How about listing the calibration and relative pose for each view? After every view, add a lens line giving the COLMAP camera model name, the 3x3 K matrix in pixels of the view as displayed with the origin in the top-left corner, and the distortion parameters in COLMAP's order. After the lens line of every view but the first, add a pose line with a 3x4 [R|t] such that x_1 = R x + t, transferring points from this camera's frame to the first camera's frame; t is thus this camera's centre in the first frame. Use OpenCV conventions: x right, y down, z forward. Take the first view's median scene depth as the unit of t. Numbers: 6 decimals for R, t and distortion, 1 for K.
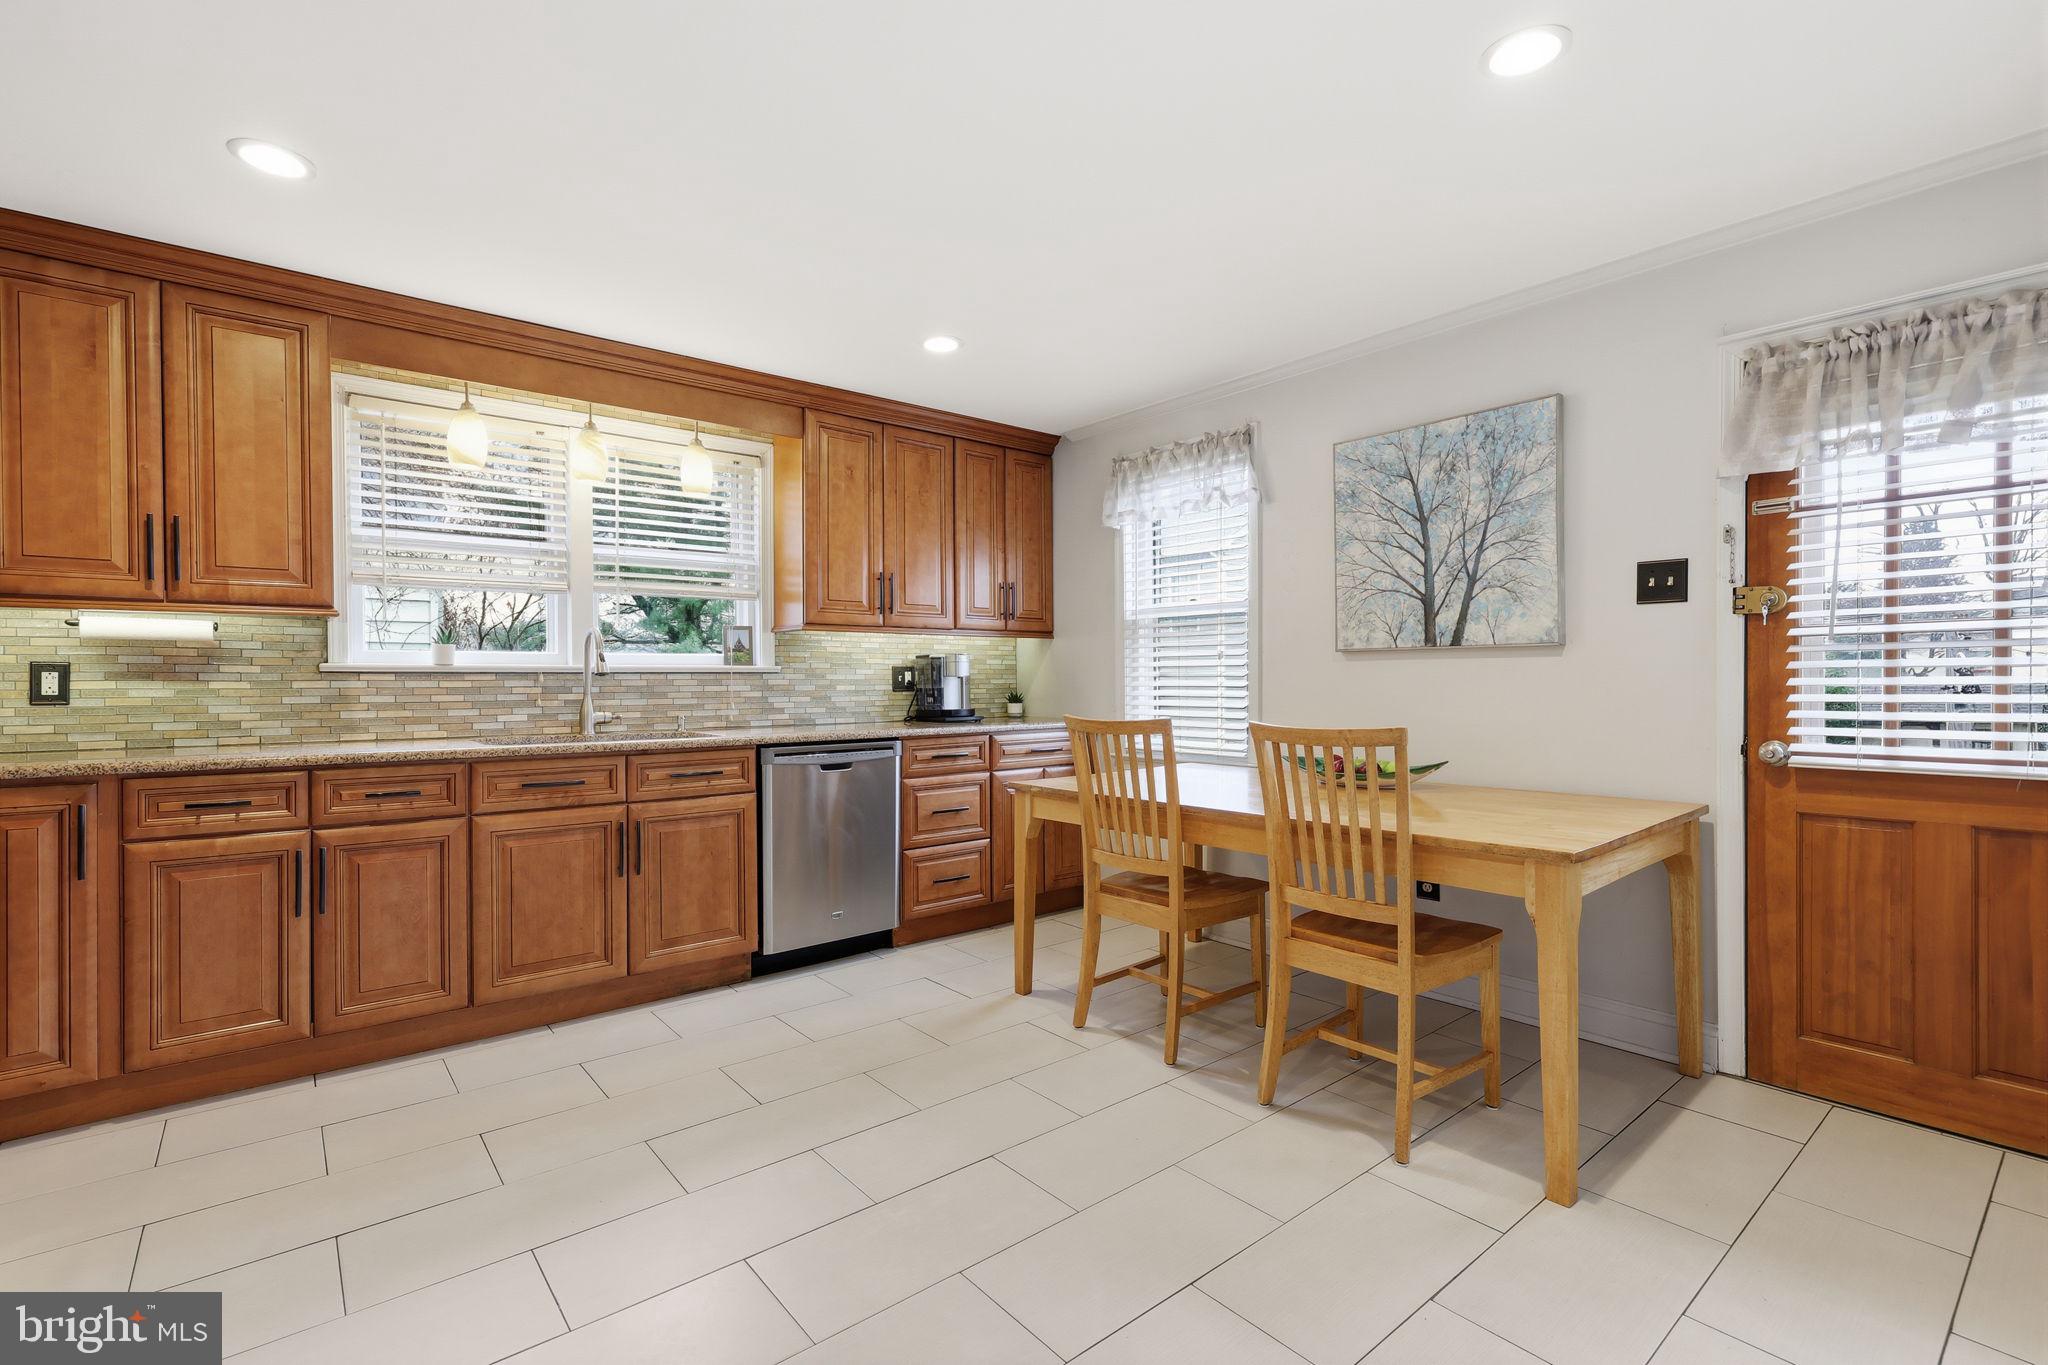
lens RADIAL K [[920.4, 0, 1022.8], [0, 920.4, 685.5], [0, 0, 1]] dist [0.011386, -0.000999]
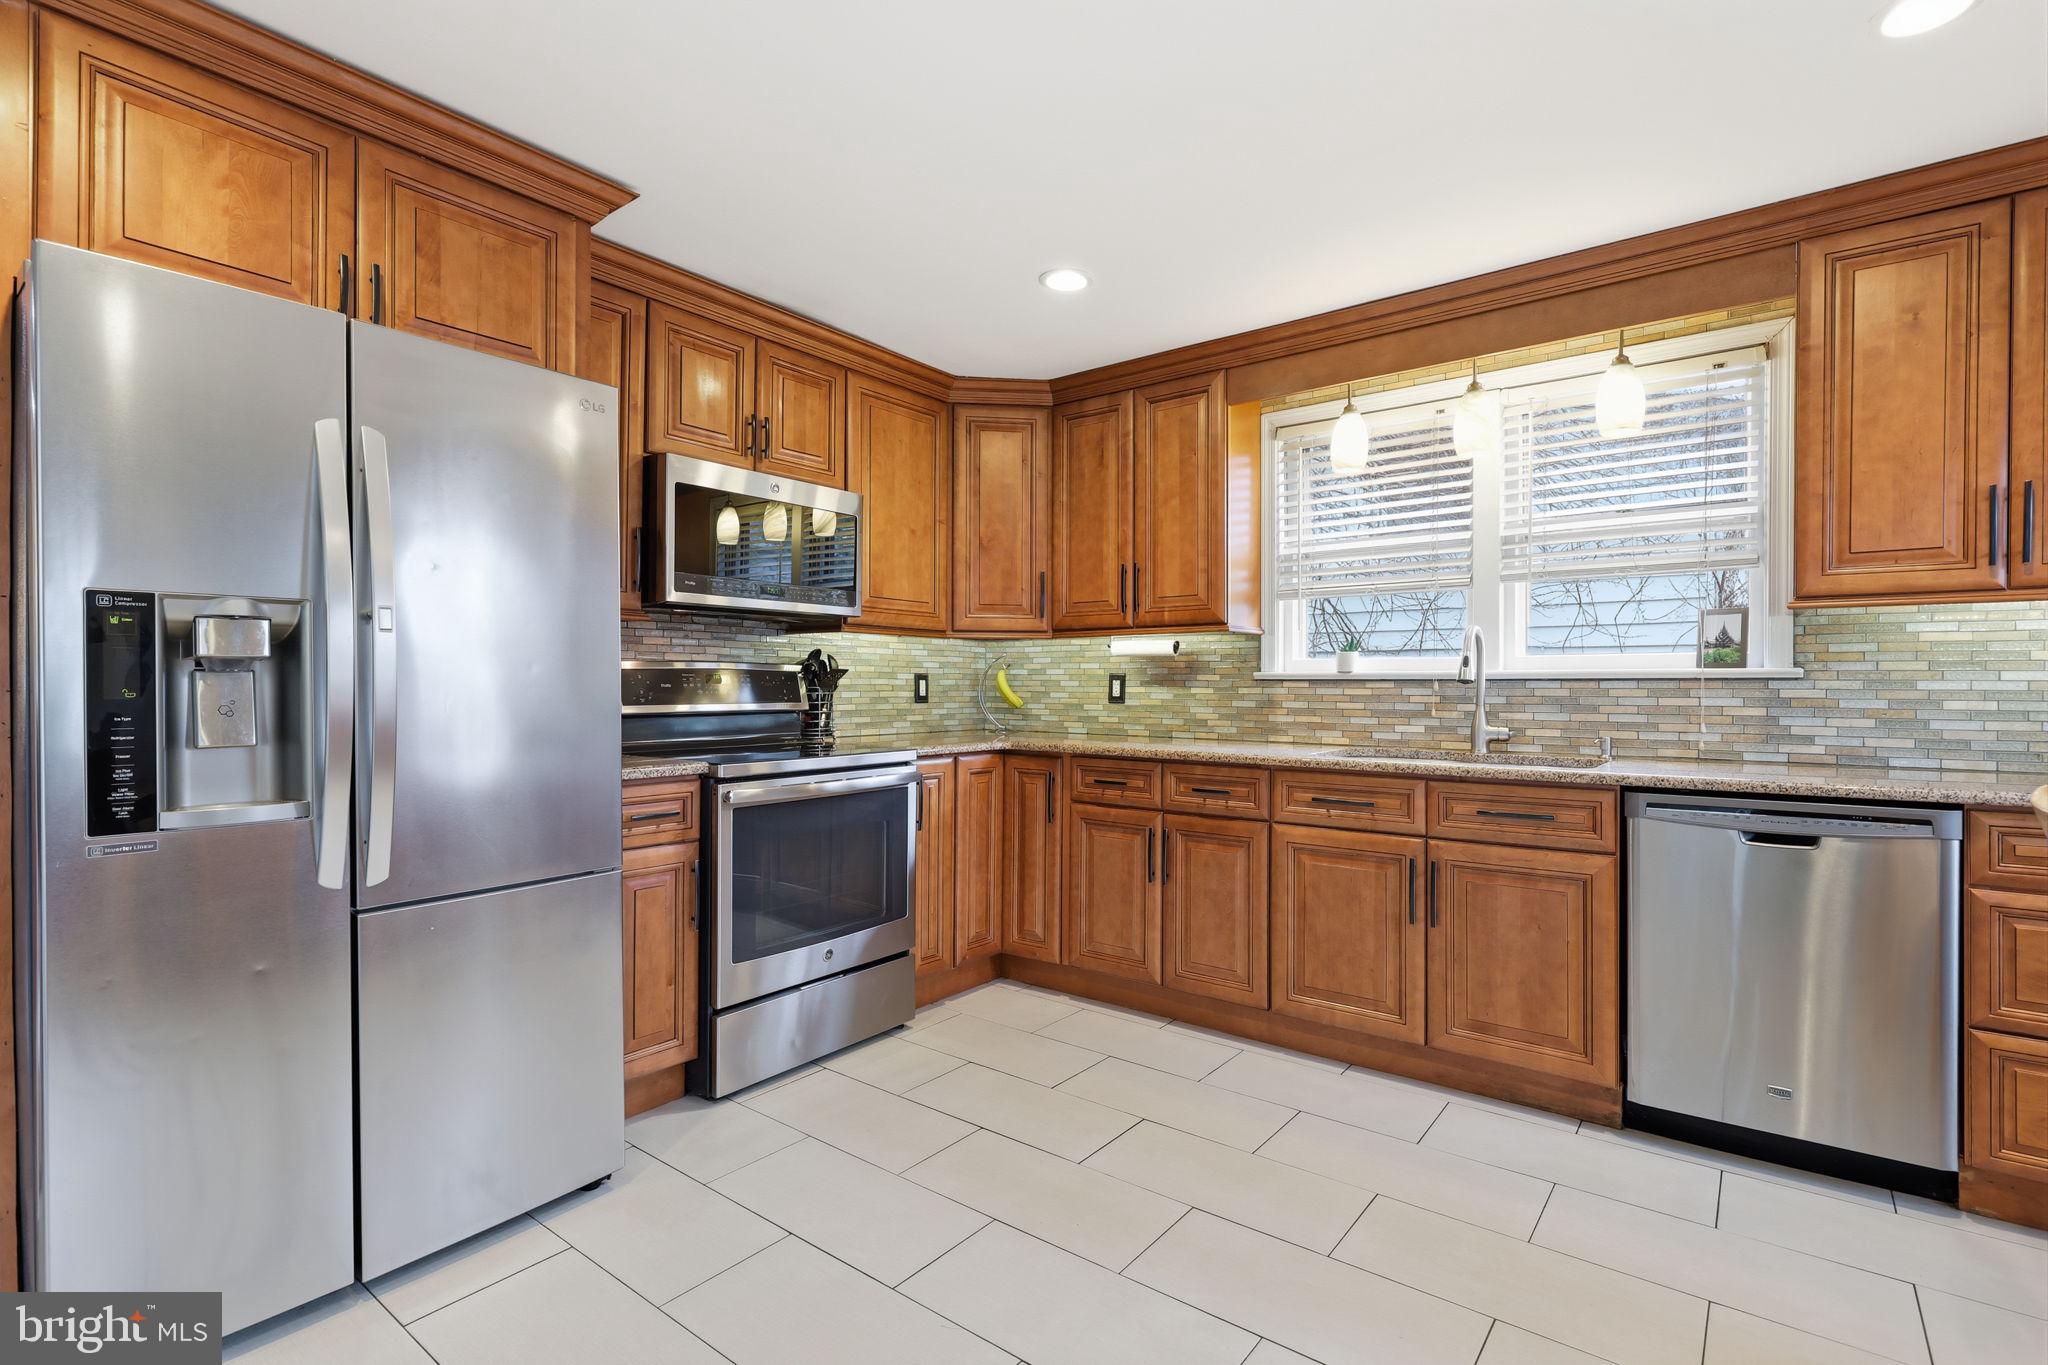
lens RADIAL K [[970.7, 0, 1032.3], [0, 970.7, 685.3], [0, 0, 1]] dist [0.003520, -0.001137]
pose [[0.228732, 0.003369, -0.973484, 0.336510], [-0.010205, 0.999947, 0.001063, -0.006213], [0.973436, 0.009692, 0.228754, 0.452267]]
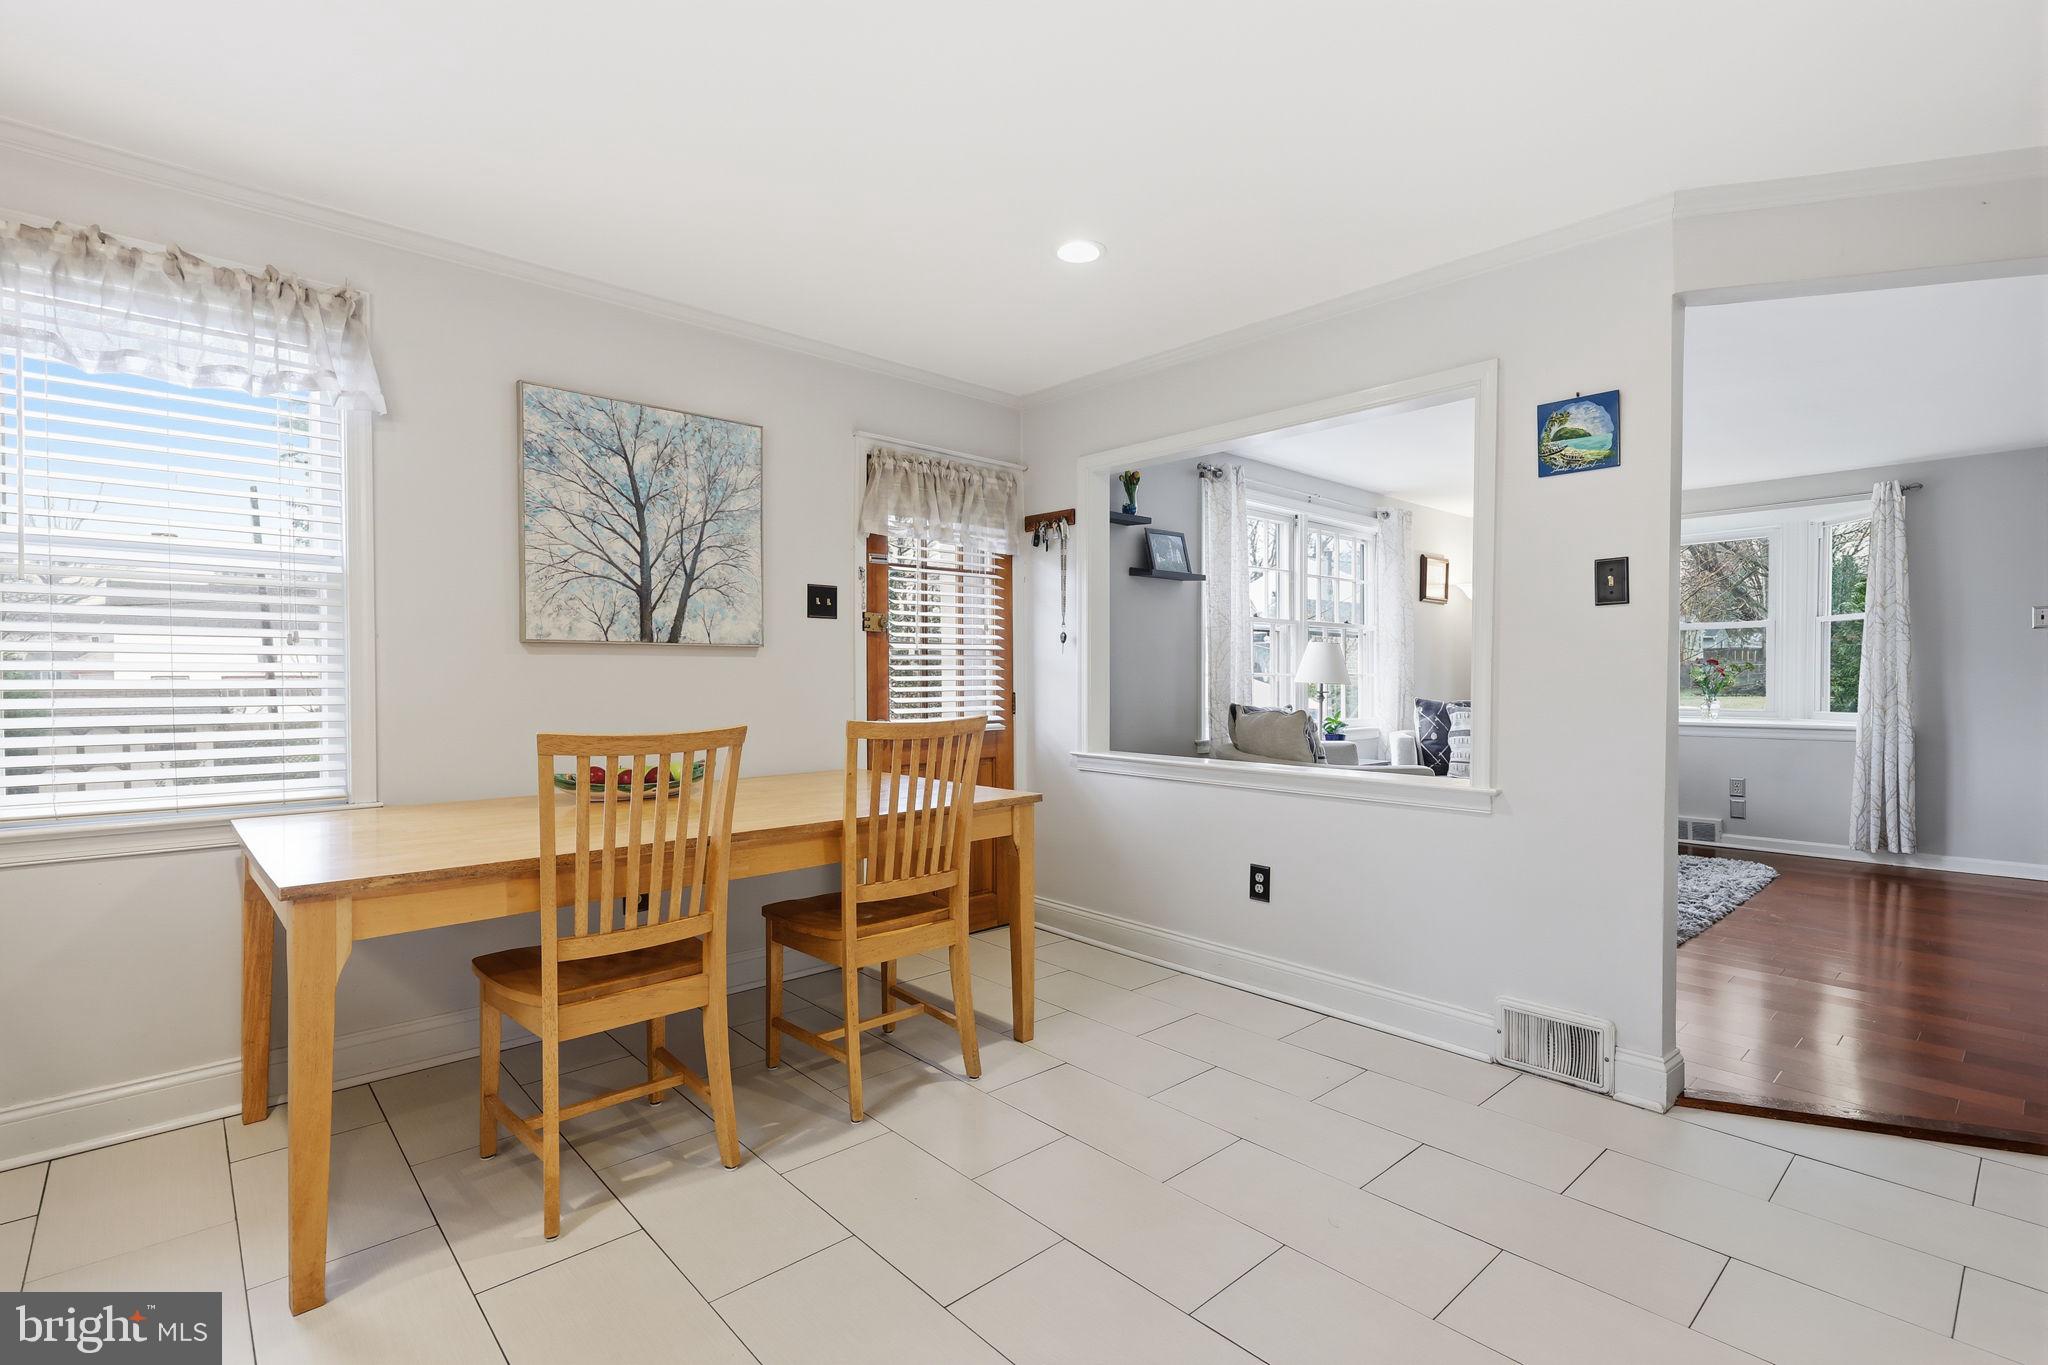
lens RADIAL K [[970.7, 0, 1029.2], [0, 970.7, 683.0], [0, 0, 1]] dist [0.003520, -0.001137]
pose [[-0.059024, -0.001759, 0.998255, -0.573138], [0.009088, 0.999956, 0.002299, 0.000742], [-0.998215, 0.009208, -0.059006, 0.670284]]
